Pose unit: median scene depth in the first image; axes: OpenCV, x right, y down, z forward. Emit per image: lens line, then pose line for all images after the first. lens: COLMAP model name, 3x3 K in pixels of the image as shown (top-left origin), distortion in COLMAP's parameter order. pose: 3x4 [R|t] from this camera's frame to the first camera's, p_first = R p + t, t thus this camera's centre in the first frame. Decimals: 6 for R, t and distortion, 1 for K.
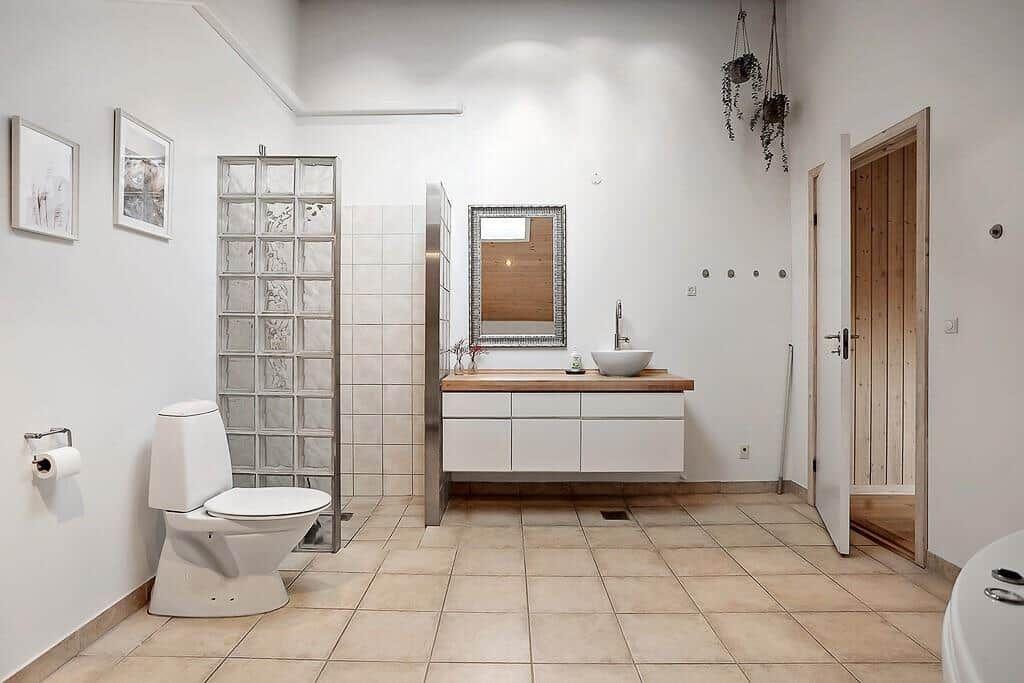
lens RADIAL K [[568.2, 0, 509.7], [0, 568.2, 340.3], [0, 0, 1]] dist [-0.002673, 0.000297]
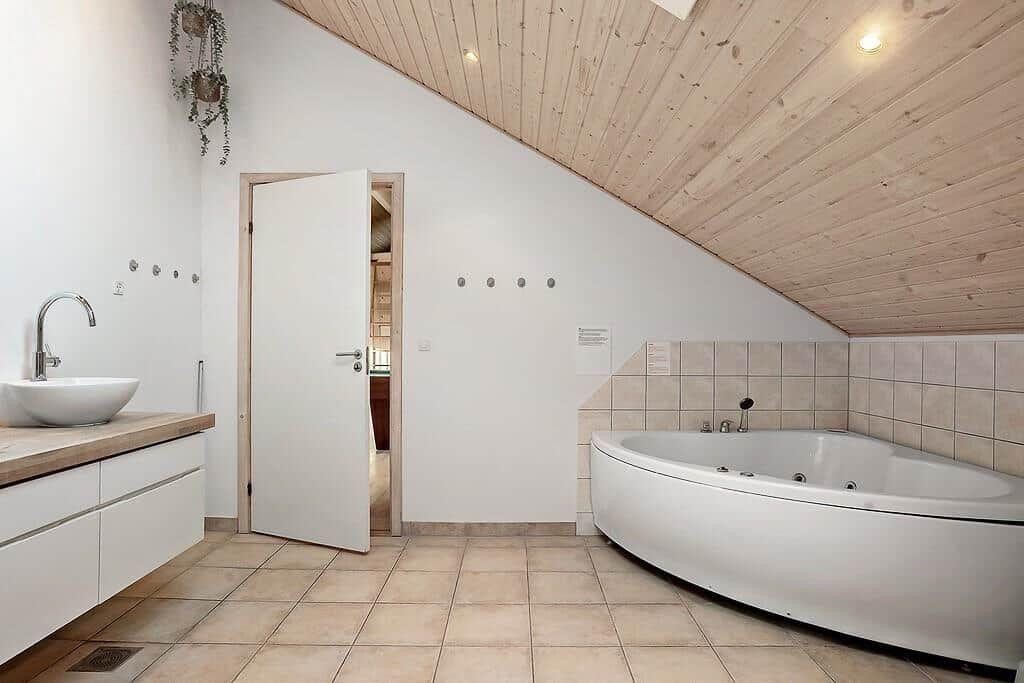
lens RADIAL K [[568.2, 0, 509.7], [0, 568.2, 341.5], [0, 0, 1]] dist [-0.002673, 0.000297]
pose [[0.006843, 0.001658, 0.999975, -0.414721], [-0.001667, 0.999997, -0.001647, -0.023829], [-0.999975, -0.001656, 0.006846, 0.581811]]
